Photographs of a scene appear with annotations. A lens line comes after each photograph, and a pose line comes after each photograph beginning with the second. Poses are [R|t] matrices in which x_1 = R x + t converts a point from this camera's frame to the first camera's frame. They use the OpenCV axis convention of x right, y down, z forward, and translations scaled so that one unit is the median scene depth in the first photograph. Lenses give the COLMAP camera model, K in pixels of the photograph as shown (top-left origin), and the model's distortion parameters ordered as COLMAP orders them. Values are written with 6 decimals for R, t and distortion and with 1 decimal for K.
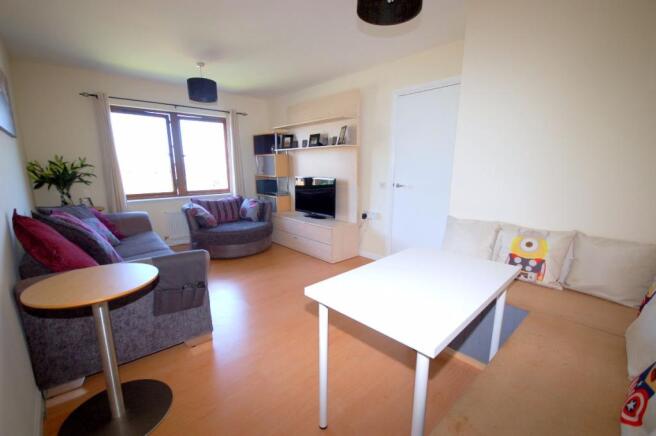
lens RADIAL K [[290.1, 0, 333.9], [0, 290.1, 219.3], [0, 0, 1]] dist [-0.035786, -0.001919]
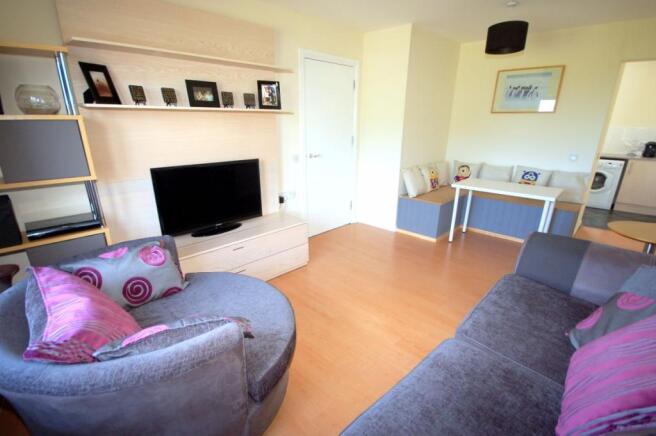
lens RADIAL K [[290.1, 0, 326.0], [0, 290.1, 218.7], [0, 0, 1]] dist [-0.035786, -0.001919]
pose [[-0.046021, -0.311909, 0.948997, -0.703075], [0.186670, 0.930584, 0.314910, -0.198420], [-0.981344, 0.191642, 0.015398, 0.889969]]
